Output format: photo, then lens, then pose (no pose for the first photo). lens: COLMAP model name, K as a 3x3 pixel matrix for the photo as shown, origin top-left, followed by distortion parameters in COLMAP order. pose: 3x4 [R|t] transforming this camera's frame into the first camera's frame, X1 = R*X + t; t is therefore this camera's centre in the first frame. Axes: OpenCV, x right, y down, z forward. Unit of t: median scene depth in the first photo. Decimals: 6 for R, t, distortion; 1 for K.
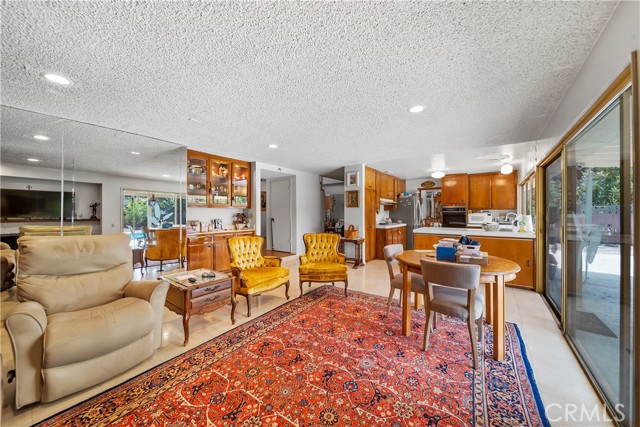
lens RADIAL K [[225.9, 0, 318.6], [0, 225.9, 213.3], [0, 0, 1]] dist [-0.002444, -0.000438]
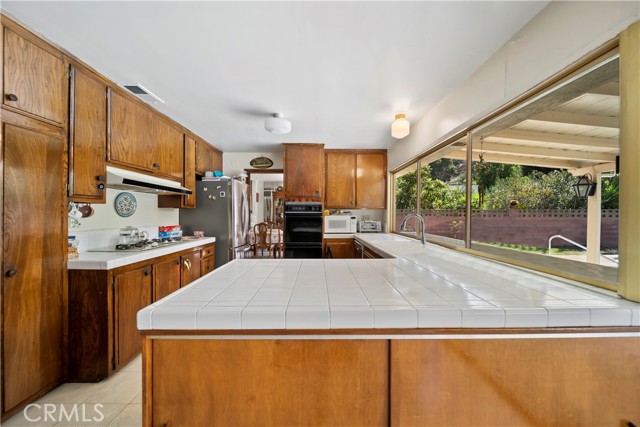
lens RADIAL K [[225.9, 0, 319.8], [0, 225.9, 214.9], [0, 0, 1]] dist [-0.002444, -0.000438]
pose [[0.783849, 0.004215, 0.620937, 0.277363], [-0.007048, 0.999973, 0.002110, -0.002081], [-0.620911, -0.006031, 0.783857, 0.523459]]
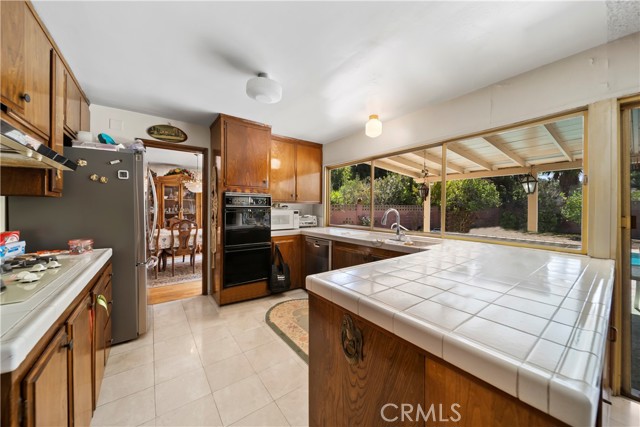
lens RADIAL K [[225.9, 0, 317.3], [0, 225.9, 207.8], [0, 0, 1]] dist [-0.002444, -0.000438]
pose [[0.273213, 0.008427, 0.961917, 0.203717], [-0.006709, 0.999954, -0.006855, -0.001450], [-0.961930, -0.004580, 0.273257, 0.722844]]
